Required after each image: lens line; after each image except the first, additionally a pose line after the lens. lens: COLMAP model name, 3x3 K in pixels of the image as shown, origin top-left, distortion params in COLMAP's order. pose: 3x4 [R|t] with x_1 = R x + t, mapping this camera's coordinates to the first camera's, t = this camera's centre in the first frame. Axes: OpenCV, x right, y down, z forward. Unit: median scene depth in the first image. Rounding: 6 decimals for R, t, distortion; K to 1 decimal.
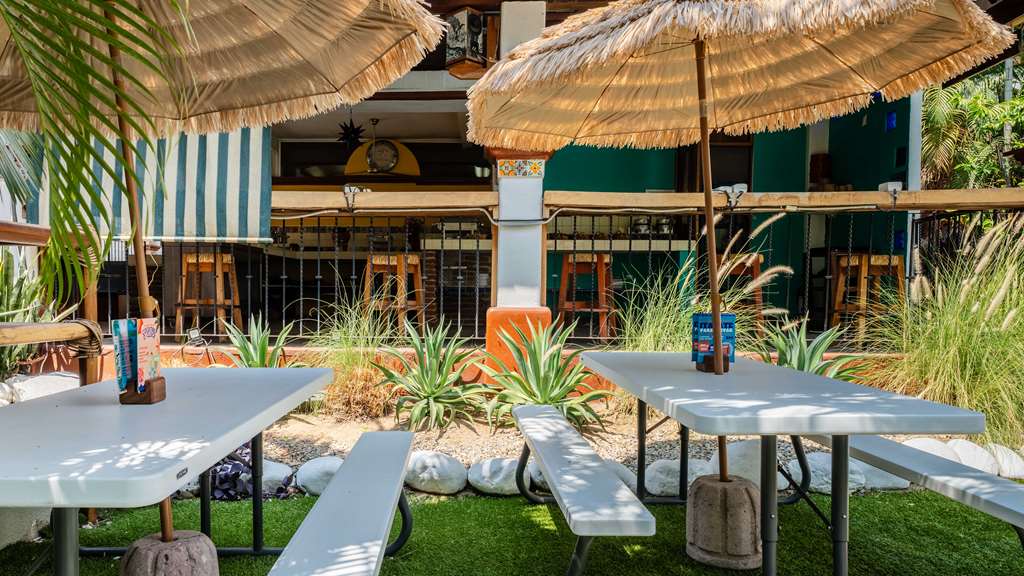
lens RADIAL K [[696.1, 0, 507.3], [0, 696.1, 305.2], [0, 0, 1]] dist [0.018975, -0.009769]
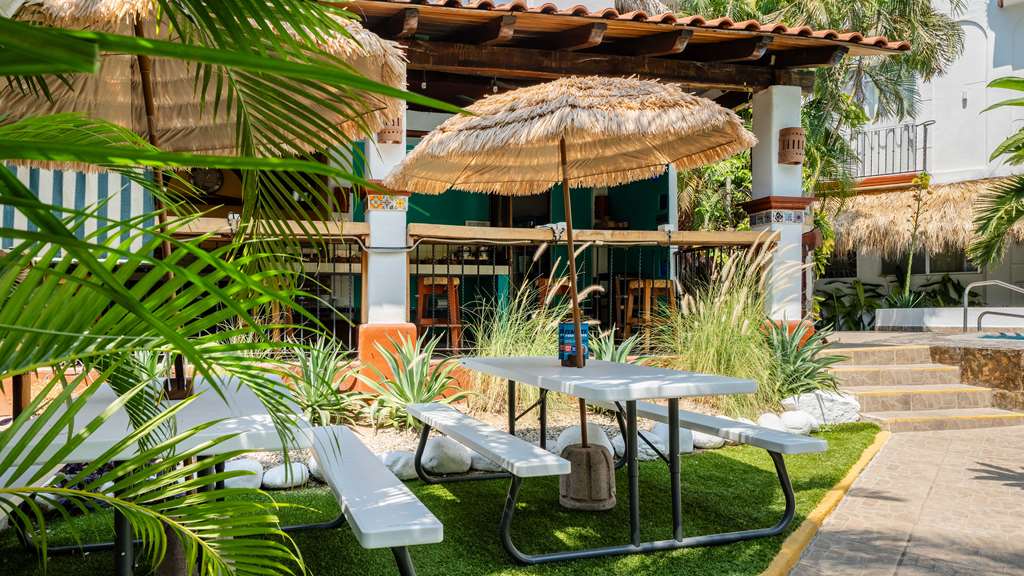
lens RADIAL K [[688.5, 0, 511.7], [0, 688.5, 290.1], [0, 0, 1]] dist [0.004093, -0.001453]
pose [[0.949094, 0.000178, 0.314994, -0.148339], [0.016732, 0.998560, -0.050979, 0.009260], [-0.314549, 0.053654, 0.947724, -0.139774]]
